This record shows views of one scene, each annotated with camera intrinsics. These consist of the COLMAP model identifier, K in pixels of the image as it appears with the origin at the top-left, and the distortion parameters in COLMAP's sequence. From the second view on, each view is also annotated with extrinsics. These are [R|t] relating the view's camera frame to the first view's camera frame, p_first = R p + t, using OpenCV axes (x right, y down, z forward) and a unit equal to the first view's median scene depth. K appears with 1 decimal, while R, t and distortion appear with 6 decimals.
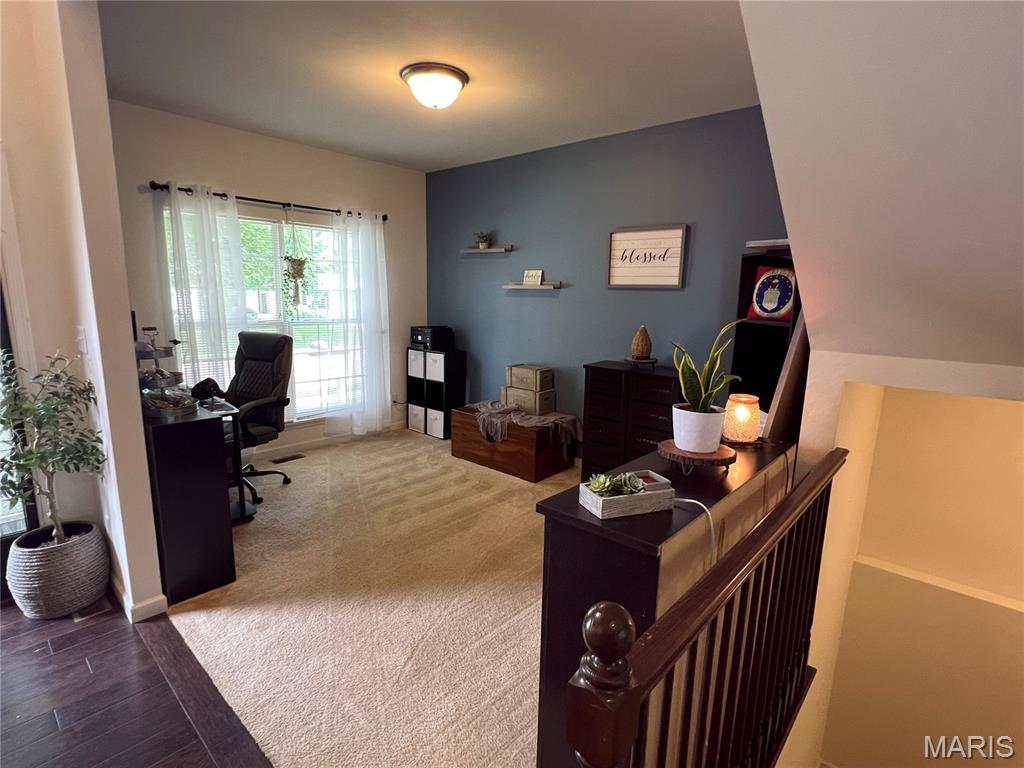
lens RADIAL K [[512.6, 0, 512.0], [0, 512.6, 384.0], [0, 0, 1]] dist [-0.000760, 0.000916]
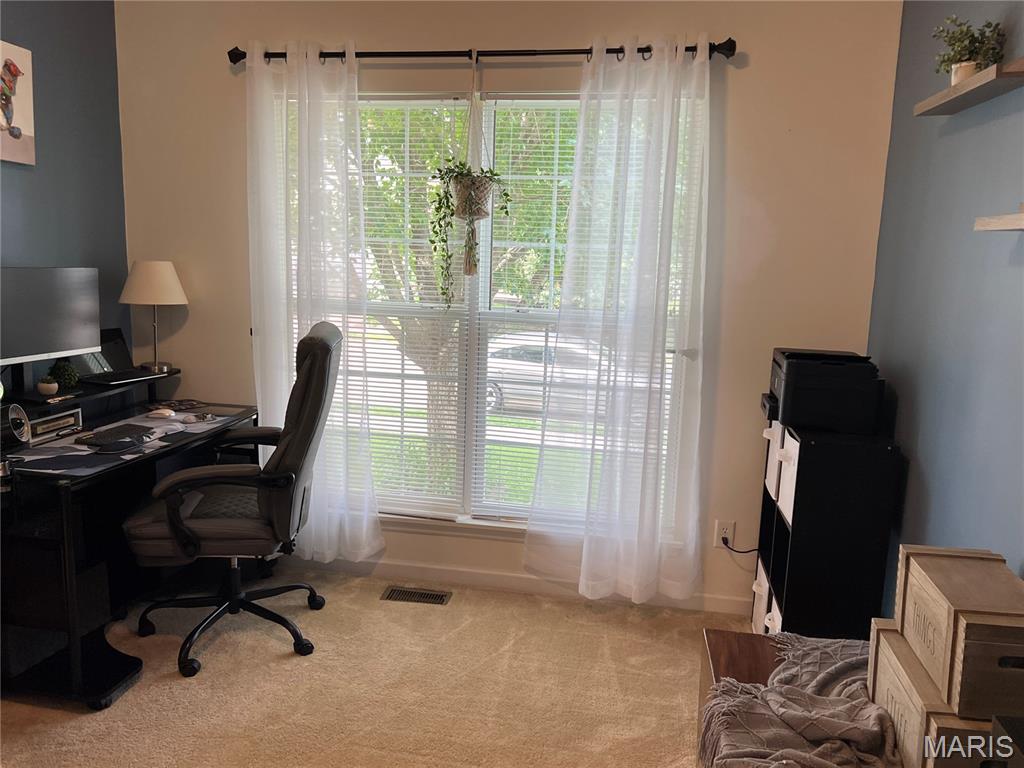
lens RADIAL K [[853.1, 0, 488.7], [0, 853.1, 370.1], [0, 0, 1]] dist [0.085863, -0.000733]
pose [[0.512513, 0.131956, -0.848480, 0.249798], [-0.166813, 0.984597, 0.052365, -0.114656], [0.842321, 0.114700, 0.526631, 0.627887]]
